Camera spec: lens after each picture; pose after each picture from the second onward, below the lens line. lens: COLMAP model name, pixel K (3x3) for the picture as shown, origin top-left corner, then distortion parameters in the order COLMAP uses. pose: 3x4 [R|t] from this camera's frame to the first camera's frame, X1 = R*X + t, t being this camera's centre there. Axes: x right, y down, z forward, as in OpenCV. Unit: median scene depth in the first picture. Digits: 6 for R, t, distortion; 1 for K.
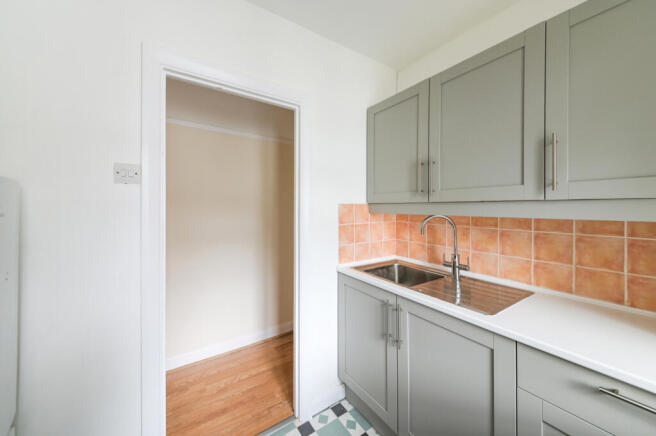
lens RADIAL K [[249.4, 0, 327.0], [0, 249.4, 207.4], [0, 0, 1]] dist [0.000168, -0.000014]
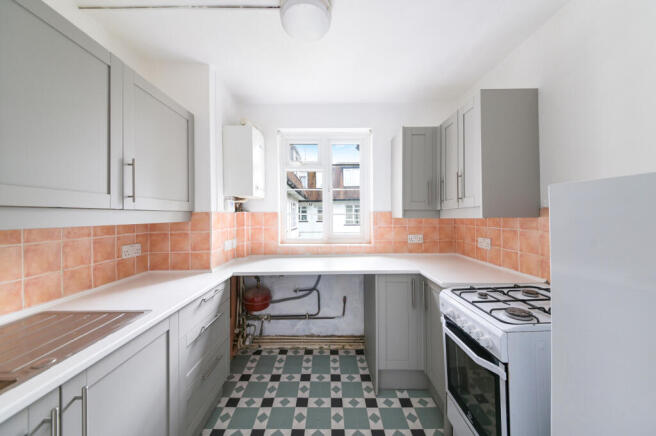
lens RADIAL K [[227.6, 0, 325.6], [0, 227.6, 216.3], [0, 0, 1]] dist [-0.000453, -0.000311]
pose [[-0.838682, 0.001540, 0.544619, -0.457115], [0.002820, 0.999995, 0.001516, 0.004606], [-0.544614, 0.002808, -0.838682, 1.156438]]
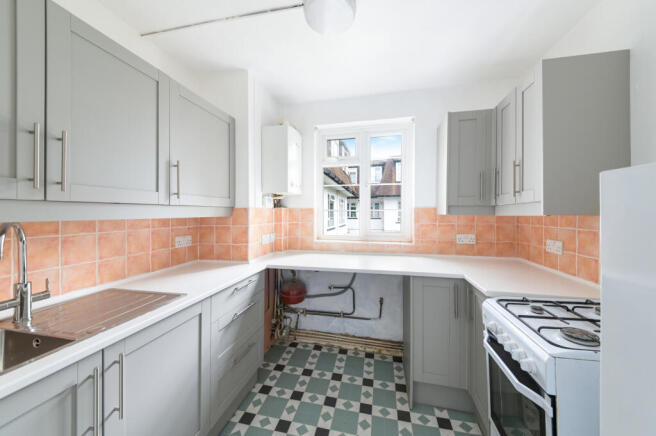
lens RADIAL K [[232.1, 0, 328.0], [0, 232.1, 212.2], [0, 0, 1]] dist [0.010032, -0.000360]
pose [[-0.703700, -0.001376, 0.710496, -0.564475], [-0.003642, 0.999992, -0.001671, 0.009336], [-0.710488, -0.003764, -0.703699, 1.070924]]
